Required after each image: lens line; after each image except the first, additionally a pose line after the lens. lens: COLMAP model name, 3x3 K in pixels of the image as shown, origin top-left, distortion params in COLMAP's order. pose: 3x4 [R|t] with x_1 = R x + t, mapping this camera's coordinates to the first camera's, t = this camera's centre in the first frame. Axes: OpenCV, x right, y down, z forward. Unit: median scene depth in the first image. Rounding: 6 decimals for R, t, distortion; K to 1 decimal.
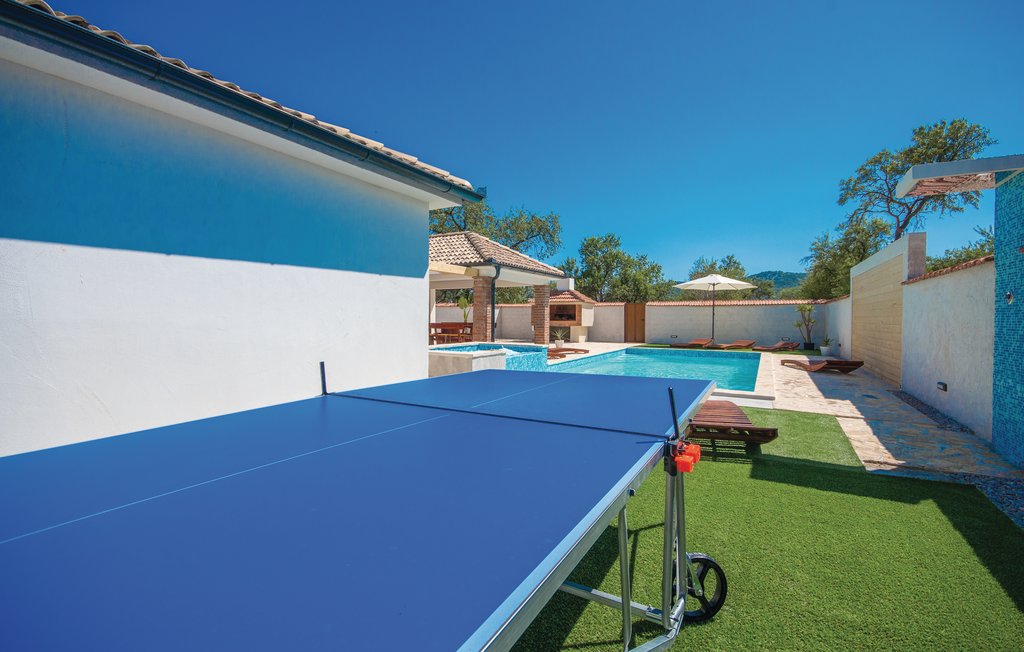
lens RADIAL K [[459.5, 0, 510.7], [0, 459.5, 349.2], [0, 0, 1]] dist [0.001304, 0.000229]
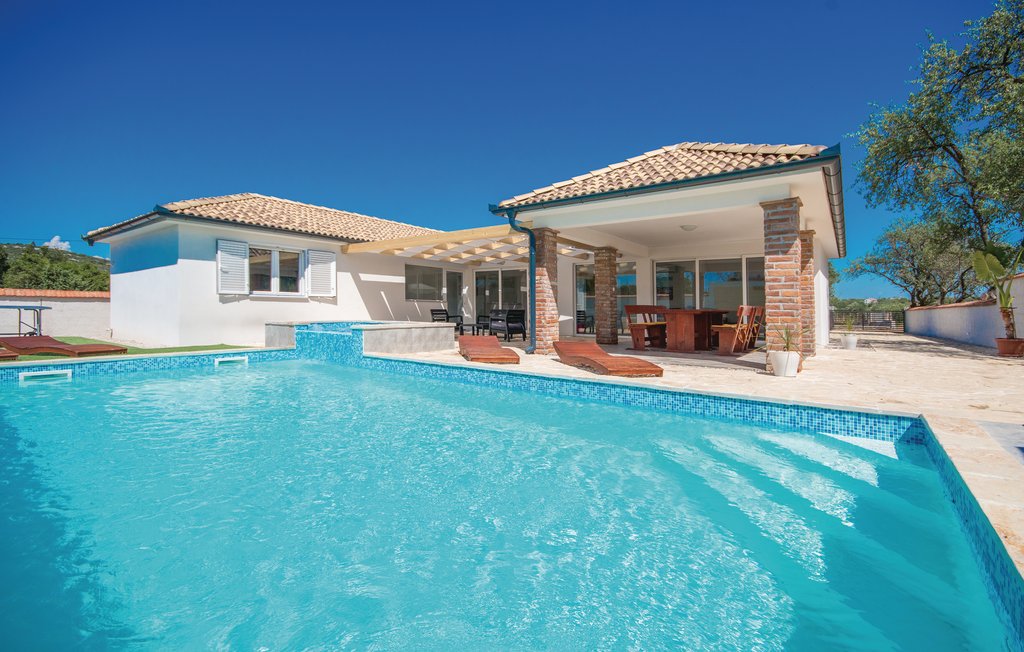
lens RADIAL K [[431.0, 0, 511.7], [0, 431.0, 319.3], [0, 0, 1]] dist [-0.000025, -0.000008]
pose [[-0.089001, 0.009680, -0.995985, 0.420020], [-0.087077, 0.996049, 0.017462, -0.029728], [0.992218, 0.088282, -0.087806, 0.769714]]
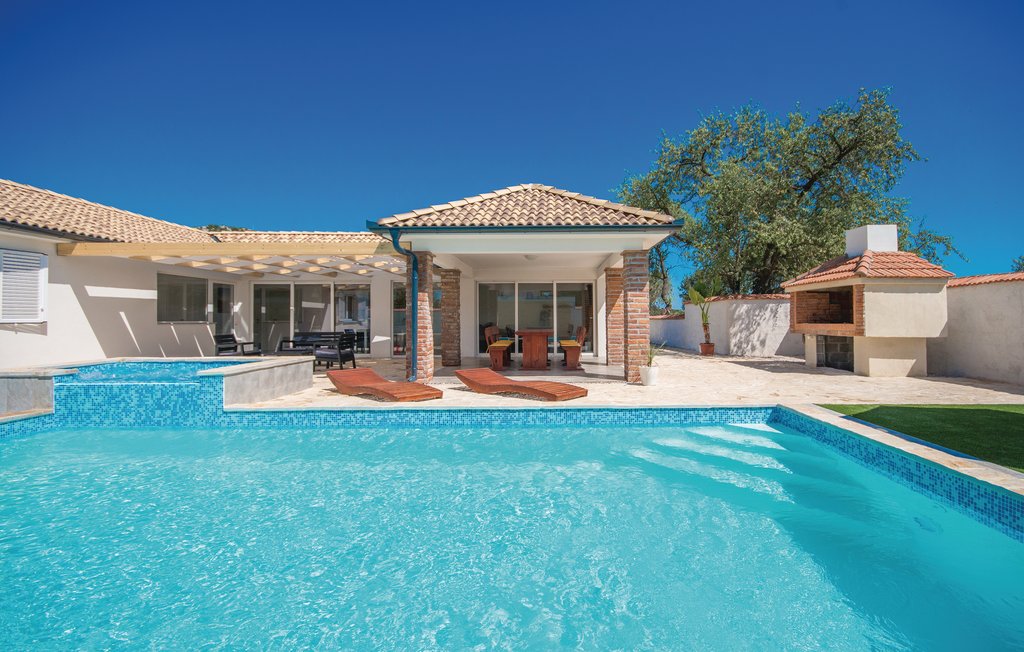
lens RADIAL K [[460.9, 0, 515.6], [0, 460.9, 326.5], [0, 0, 1]] dist [-0.002595, -0.000133]
pose [[0.501376, 0.000933, -0.865229, 0.409967], [-0.053160, 0.998143, -0.029729, -0.035972], [0.863595, 0.060901, 0.500494, 0.618556]]
